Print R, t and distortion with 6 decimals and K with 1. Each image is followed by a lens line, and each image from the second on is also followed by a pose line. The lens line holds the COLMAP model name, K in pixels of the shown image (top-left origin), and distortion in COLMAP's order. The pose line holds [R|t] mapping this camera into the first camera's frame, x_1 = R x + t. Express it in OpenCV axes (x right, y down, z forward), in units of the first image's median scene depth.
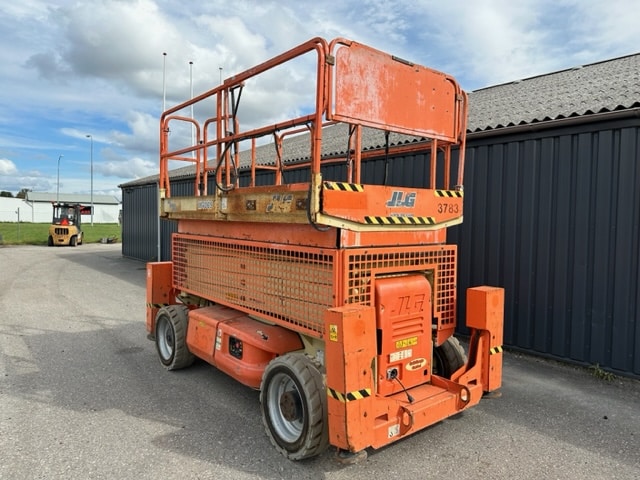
lens RADIAL K [[451.0, 0, 320.0], [0, 451.0, 240.0], [0, 0, 1]] dist [0.032728, -0.042549]
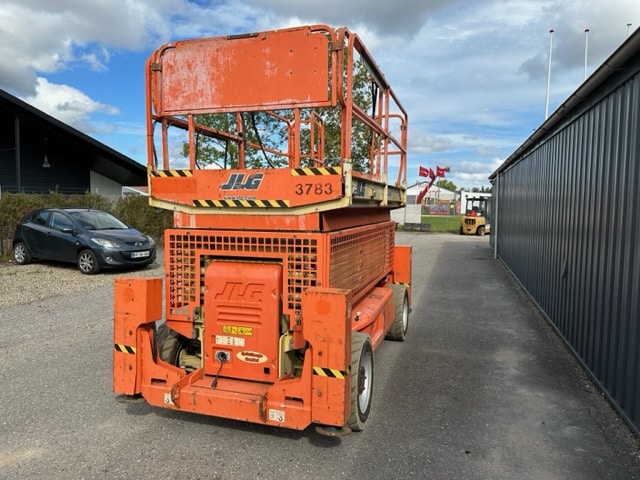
lens RADIAL K [[451.0, 0, 320.0], [0, 451.0, 240.0], [0, 0, 1]] dist [0.032728, -0.042549]
pose [[0.552748, 0.052502, -0.831693, 1.087511], [-0.039225, 0.998546, 0.036966, -0.008079], [0.832425, 0.012190, 0.554004, 0.612656]]
